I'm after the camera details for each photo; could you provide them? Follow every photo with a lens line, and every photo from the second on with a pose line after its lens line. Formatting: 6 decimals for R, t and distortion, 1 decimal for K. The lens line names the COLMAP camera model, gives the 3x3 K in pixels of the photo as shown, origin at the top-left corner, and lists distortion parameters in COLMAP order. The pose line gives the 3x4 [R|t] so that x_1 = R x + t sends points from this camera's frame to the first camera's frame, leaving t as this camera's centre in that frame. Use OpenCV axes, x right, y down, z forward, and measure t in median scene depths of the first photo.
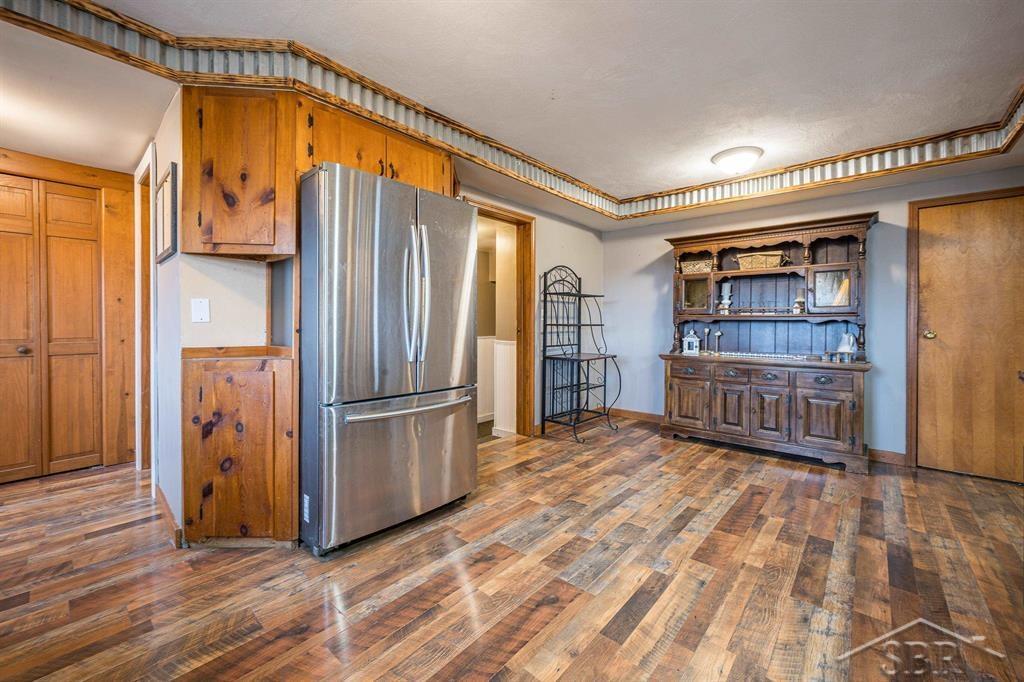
lens RADIAL K [[410.1, 0, 515.0], [0, 410.1, 323.7], [0, 0, 1]] dist [0.002327, 0.000208]
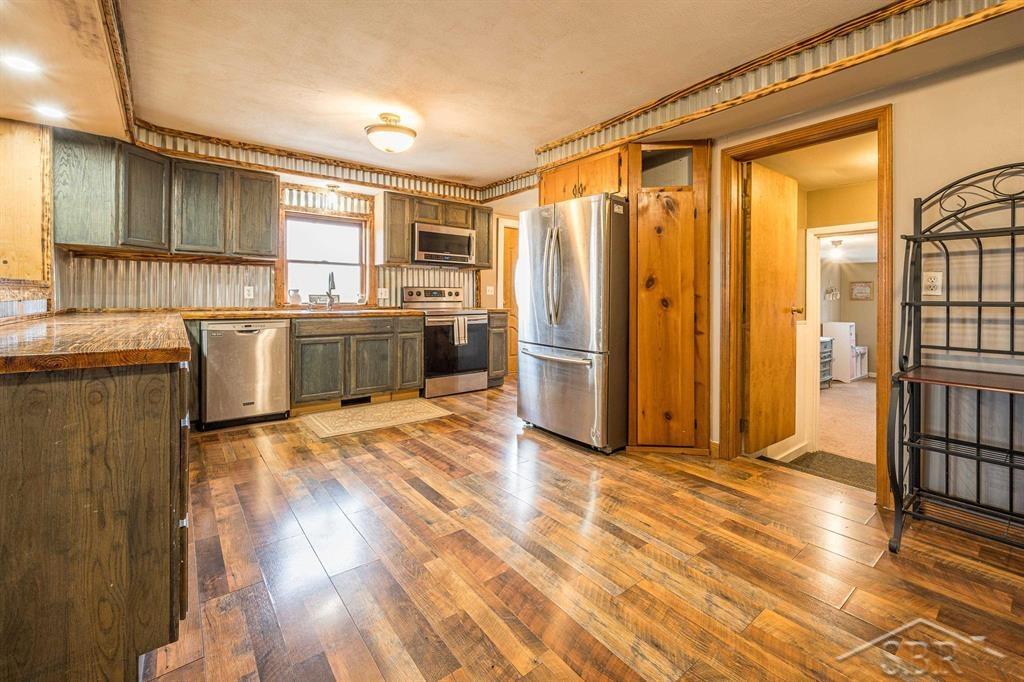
lens RADIAL K [[422.5, 0, 524.8], [0, 422.5, 297.8], [0, 0, 1]] dist [-0.000627, -0.000124]
pose [[-0.163688, -0.008836, -0.986473, 1.121879], [-0.012680, 0.999896, -0.006852, 0.010650], [0.986431, 0.011387, -0.163783, 1.032240]]
